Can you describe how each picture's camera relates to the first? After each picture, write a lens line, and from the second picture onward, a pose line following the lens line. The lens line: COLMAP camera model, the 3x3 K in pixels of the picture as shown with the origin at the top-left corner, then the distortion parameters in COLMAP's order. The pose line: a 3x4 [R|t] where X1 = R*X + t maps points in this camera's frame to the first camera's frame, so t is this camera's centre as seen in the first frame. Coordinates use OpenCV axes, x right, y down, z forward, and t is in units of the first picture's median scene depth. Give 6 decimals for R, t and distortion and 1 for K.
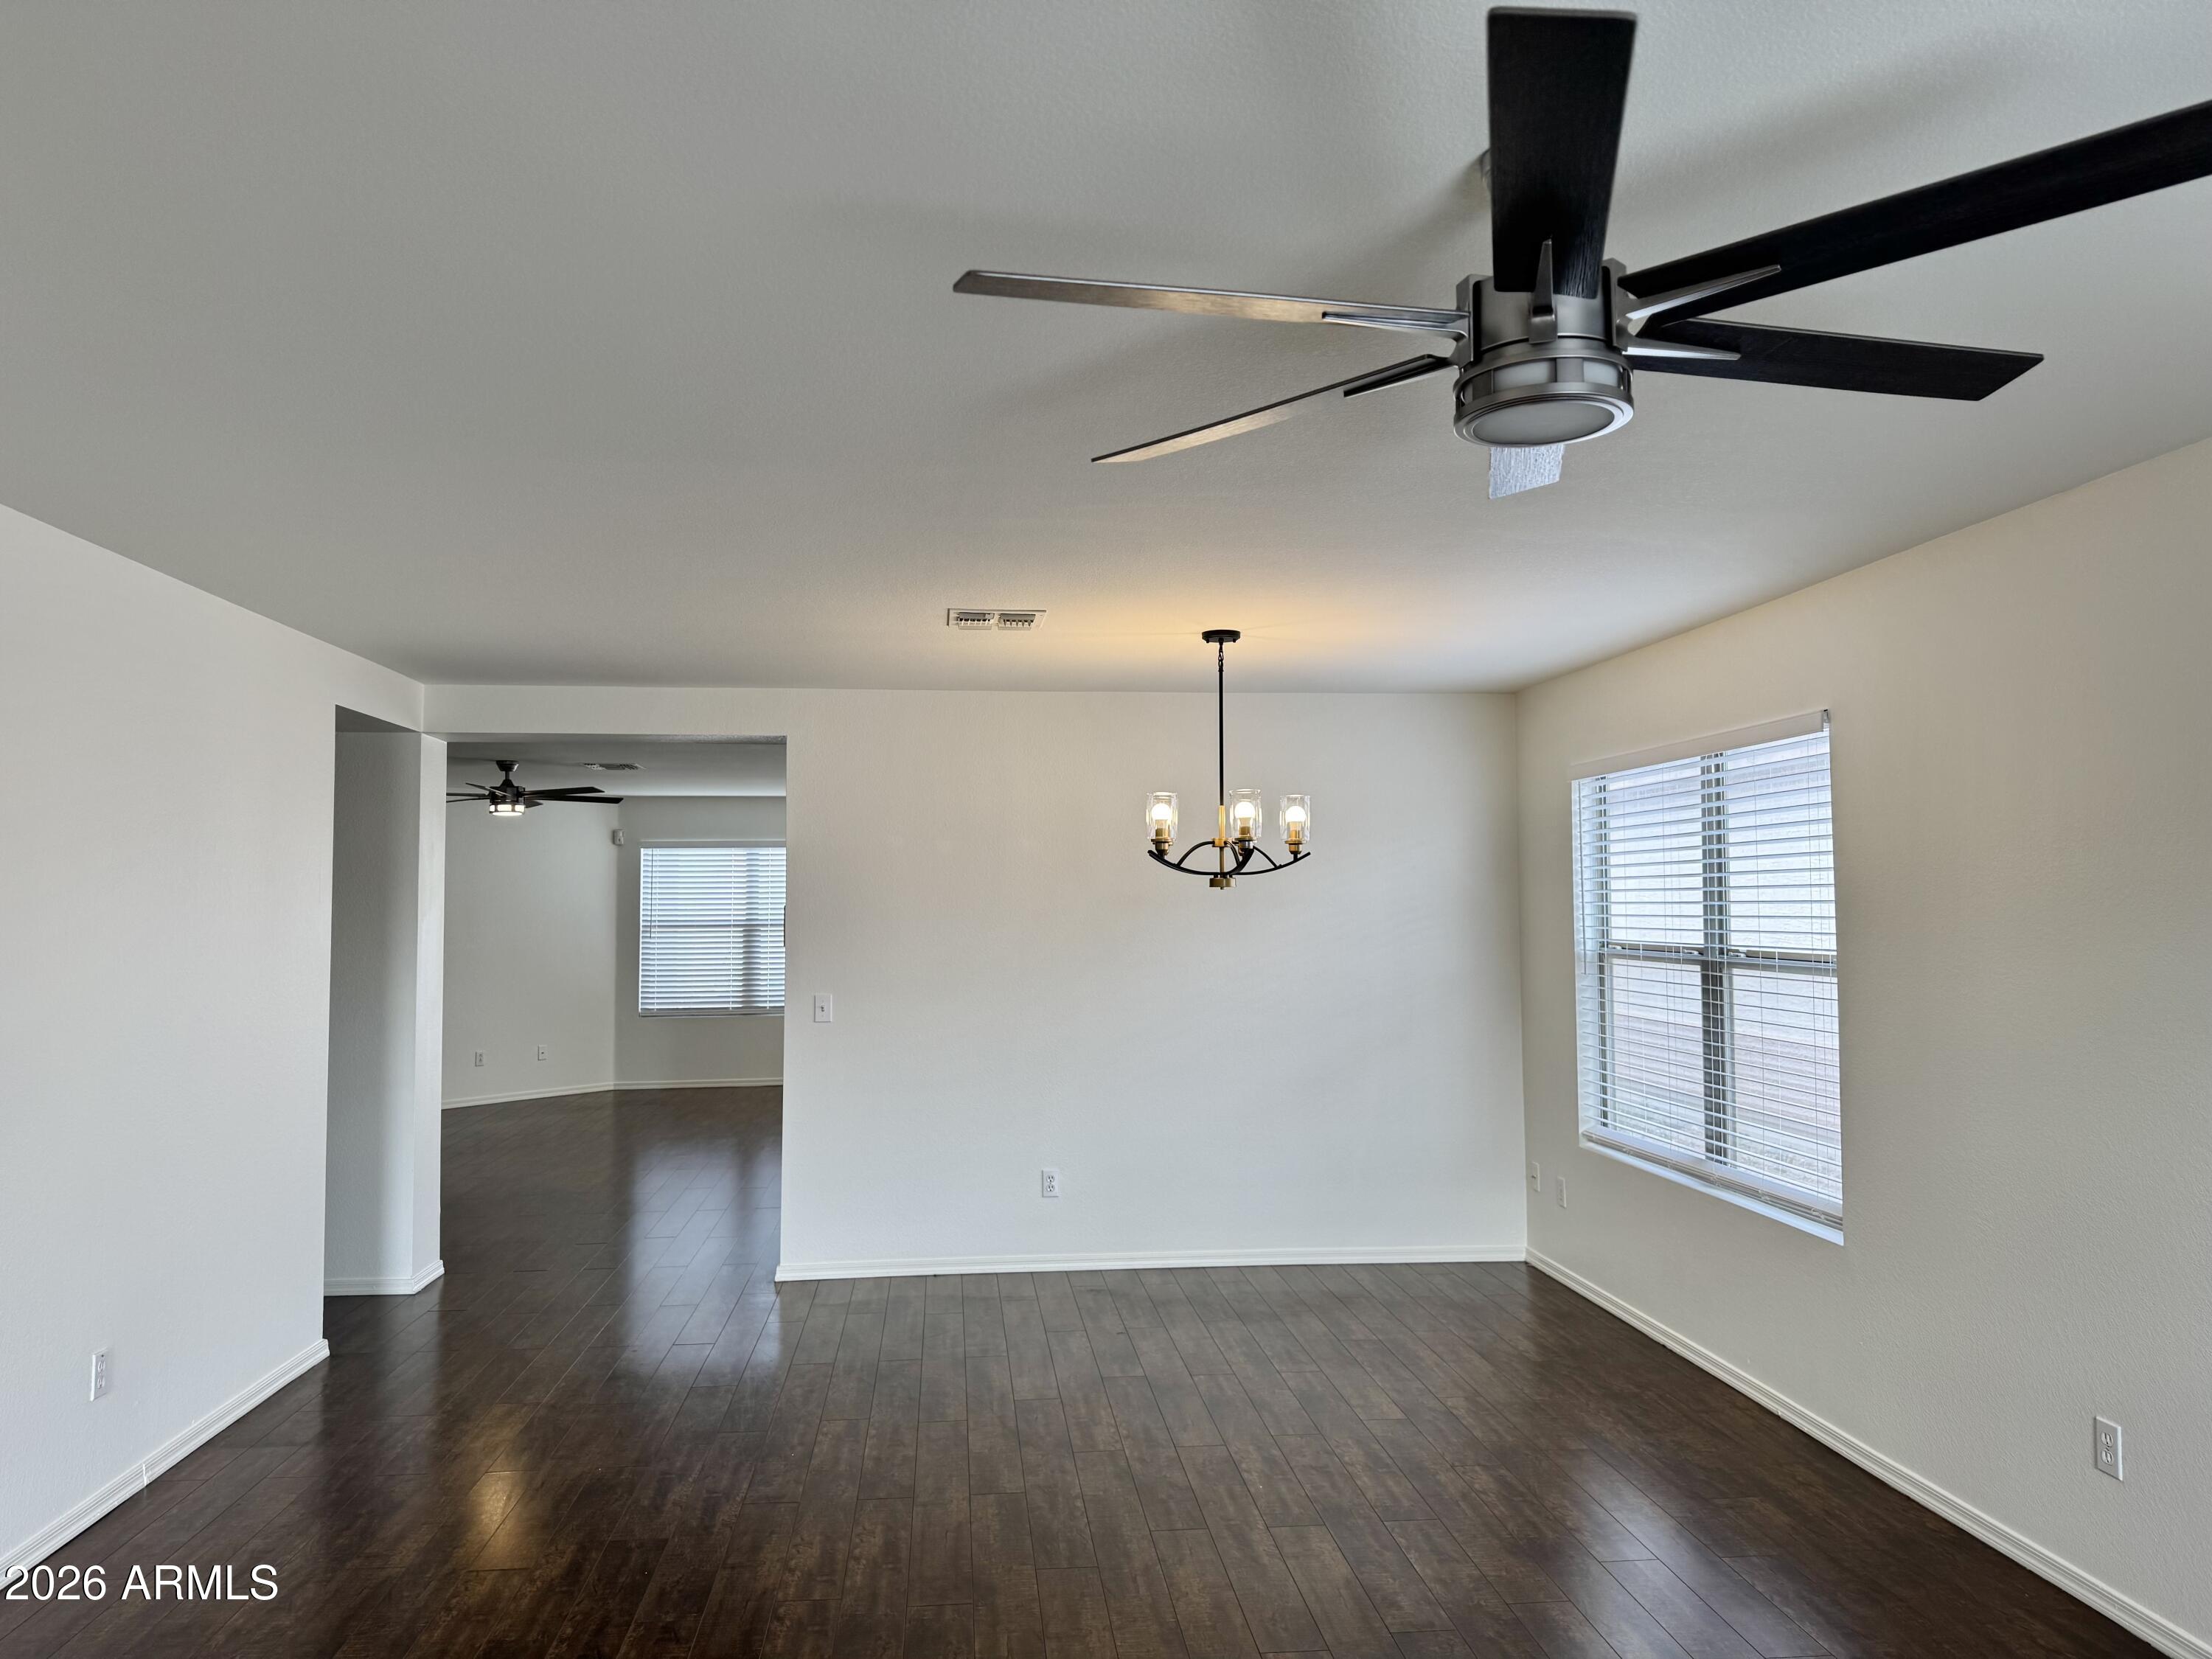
lens RADIAL K [[1546.4, 0, 1106.0], [0, 1546.4, 829.5], [0, 0, 1]] dist [-0.006918, -0.005375]
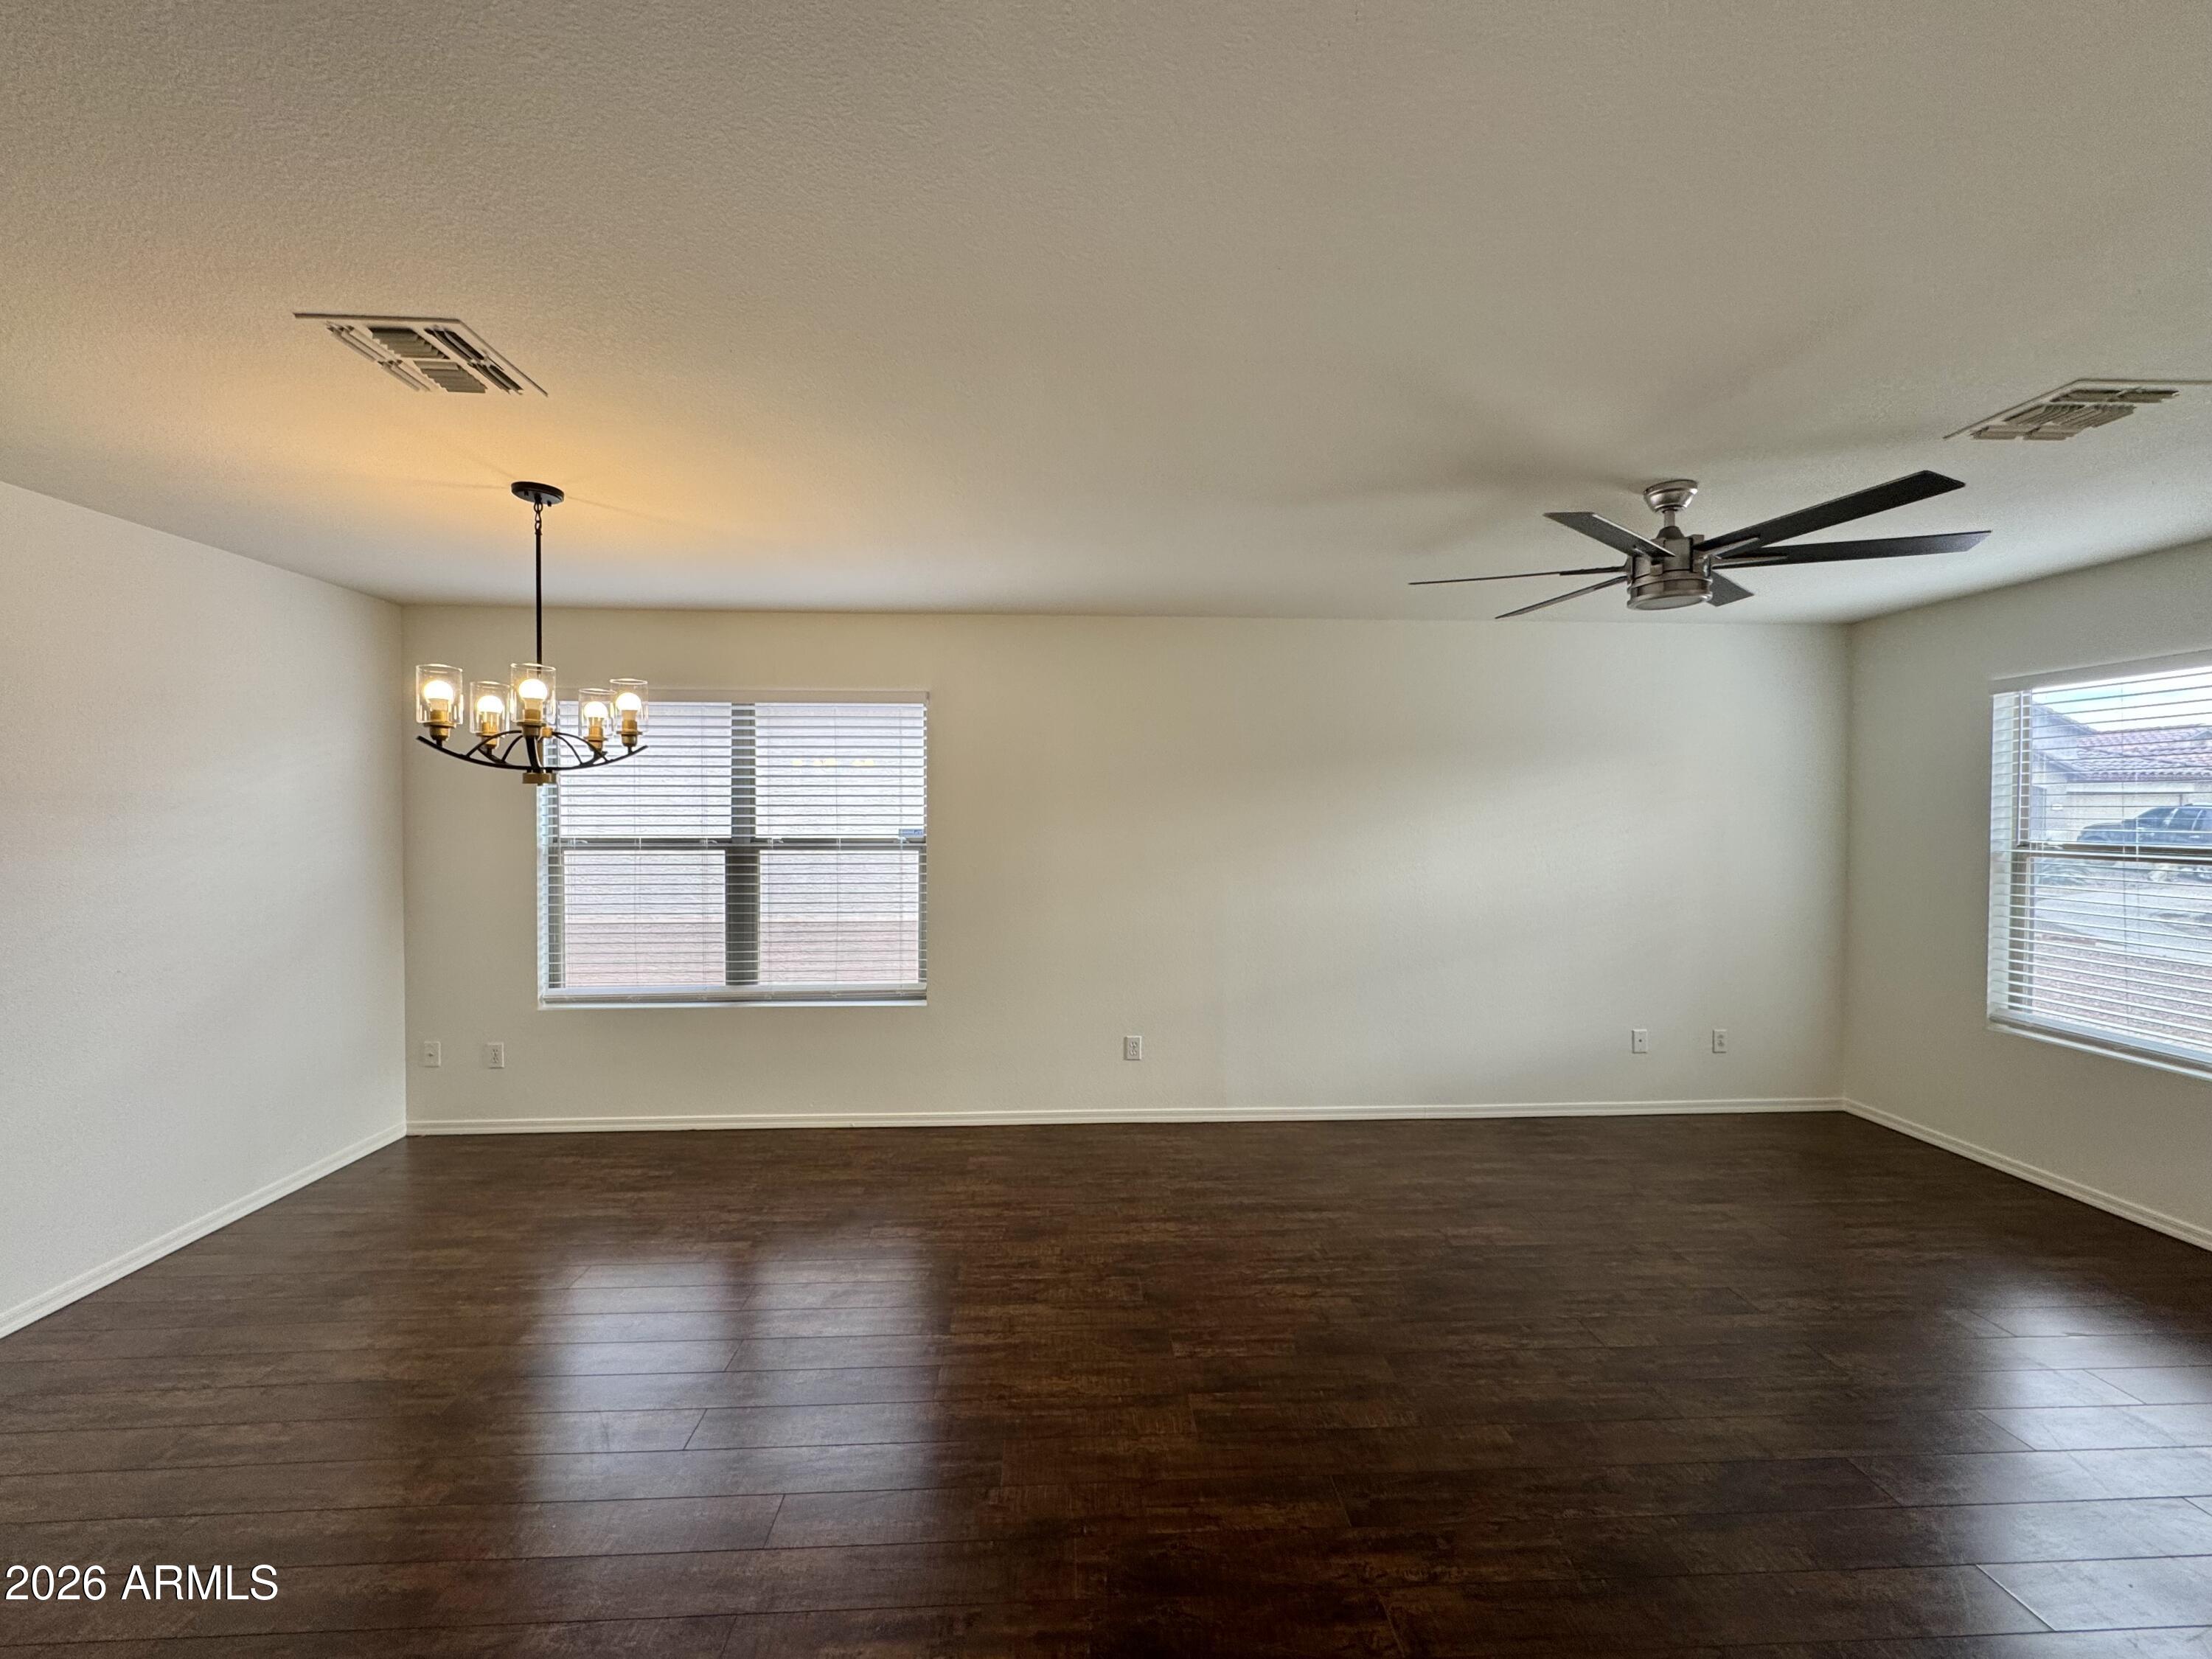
lens RADIAL K [[870.6, 0, 1106.0], [0, 870.6, 829.5], [0, 0, 1]] dist [0.000255, 0.000024]
pose [[0.056908, -0.022156, 0.998134, -0.389588], [-0.049632, 0.998455, 0.024993, 0.032354], [-0.997145, -0.050962, 0.055720, 0.619015]]
